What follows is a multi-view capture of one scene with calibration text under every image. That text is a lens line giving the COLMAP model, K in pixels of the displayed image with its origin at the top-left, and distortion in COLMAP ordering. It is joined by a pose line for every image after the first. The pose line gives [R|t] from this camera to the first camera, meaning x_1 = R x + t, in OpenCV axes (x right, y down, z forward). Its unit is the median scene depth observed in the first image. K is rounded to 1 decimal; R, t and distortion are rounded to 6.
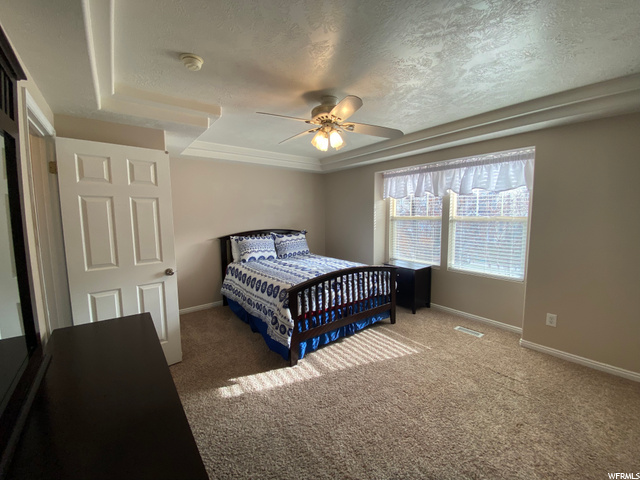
lens RADIAL K [[263.3, 0, 318.0], [0, 263.3, 239.4], [0, 0, 1]] dist [0.019552, -0.002533]
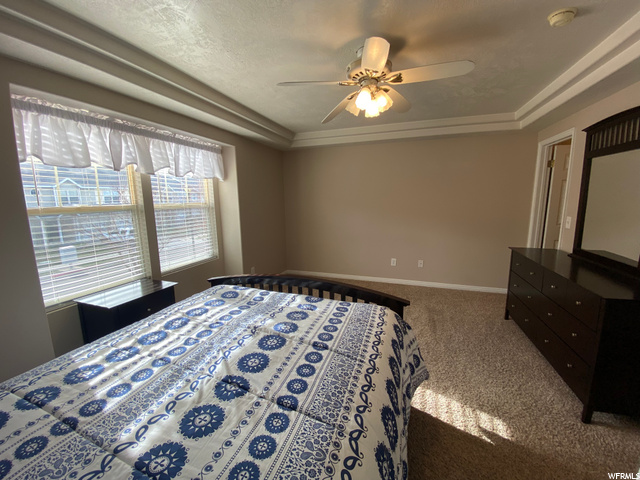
lens RADIAL K [[263.3, 0, 326.2], [0, 263.3, 238.2], [0, 0, 1]] dist [0.019552, -0.002533]
pose [[-0.554146, -0.115628, 0.824350, -0.491370], [0.100242, 0.973830, 0.203979, -0.126068], [-0.826362, 0.195669, -0.528053, 1.314033]]
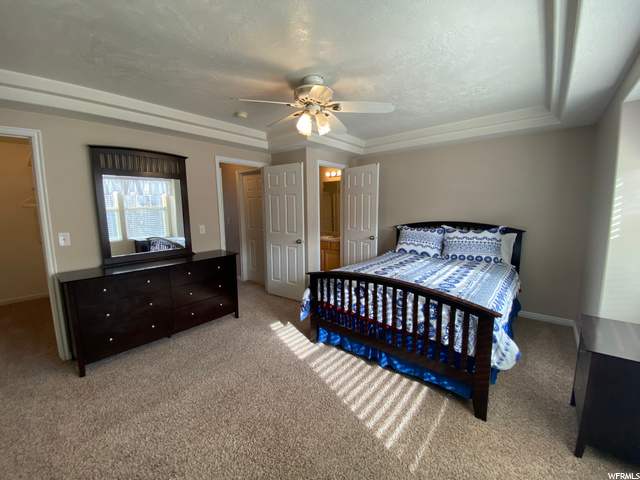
lens RADIAL K [[263.3, 0, 318.5], [0, 263.3, 238.1], [0, 0, 1]] dist [0.019552, -0.002533]
pose [[0.197001, 0.128297, -0.971972, 0.822794], [-0.087255, 0.989761, 0.112960, -0.069785], [0.976513, 0.062556, 0.206179, 0.689829]]
